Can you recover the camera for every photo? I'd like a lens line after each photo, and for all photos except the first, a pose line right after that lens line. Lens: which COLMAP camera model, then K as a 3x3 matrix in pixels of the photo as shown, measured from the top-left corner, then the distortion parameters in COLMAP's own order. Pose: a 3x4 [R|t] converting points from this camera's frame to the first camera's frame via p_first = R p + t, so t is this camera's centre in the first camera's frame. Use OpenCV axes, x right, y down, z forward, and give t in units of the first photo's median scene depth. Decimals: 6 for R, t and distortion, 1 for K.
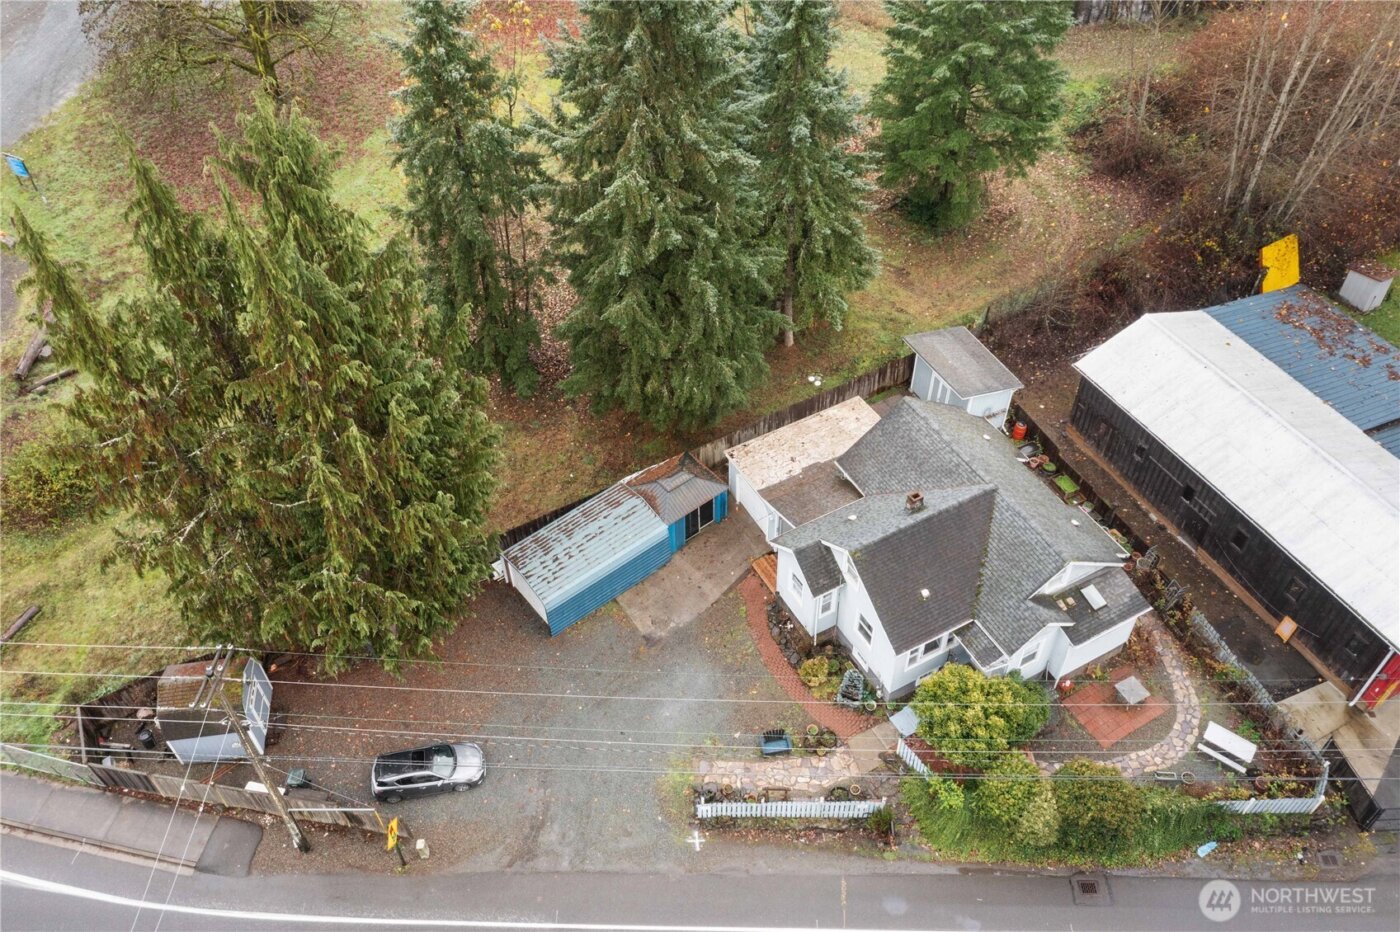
lens RADIAL K [[1168.6, 0, 700.1], [0, 1168.6, 467.4], [0, 0, 1]] dist [0.012108, 0.001867]
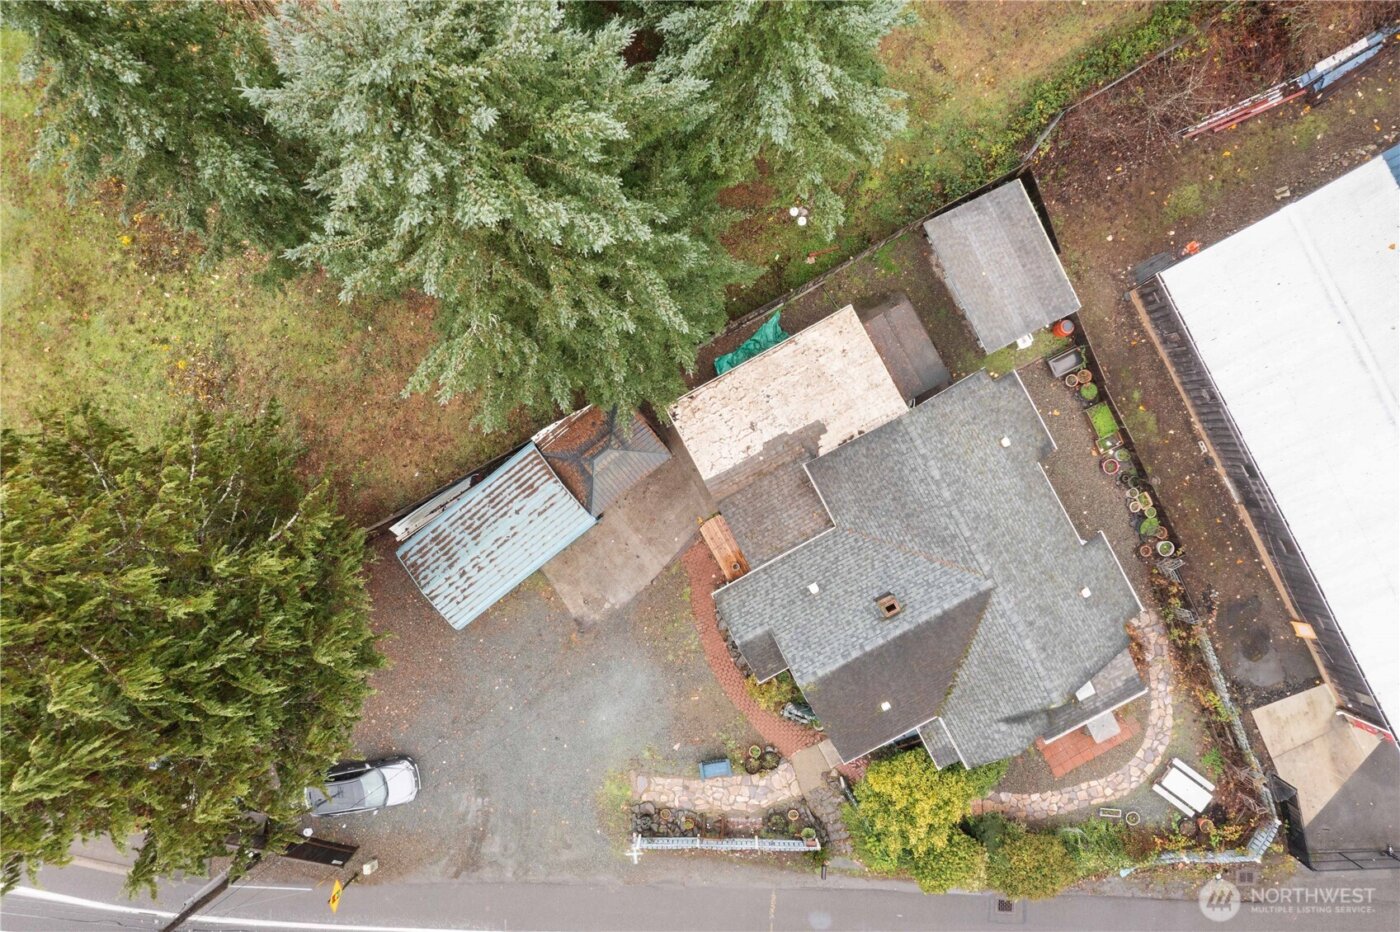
lens RADIAL K [[1168.6, 0, 700.6], [0, 1168.6, 466.4], [0, 0, 1]] dist [0.012108, 0.001867]
pose [[0.999903, 0.006064, -0.012510, 0.062258], [0.004850, 0.691179, 0.722668, -0.625947], [0.013029, -0.722658, 0.691083, 0.509158]]
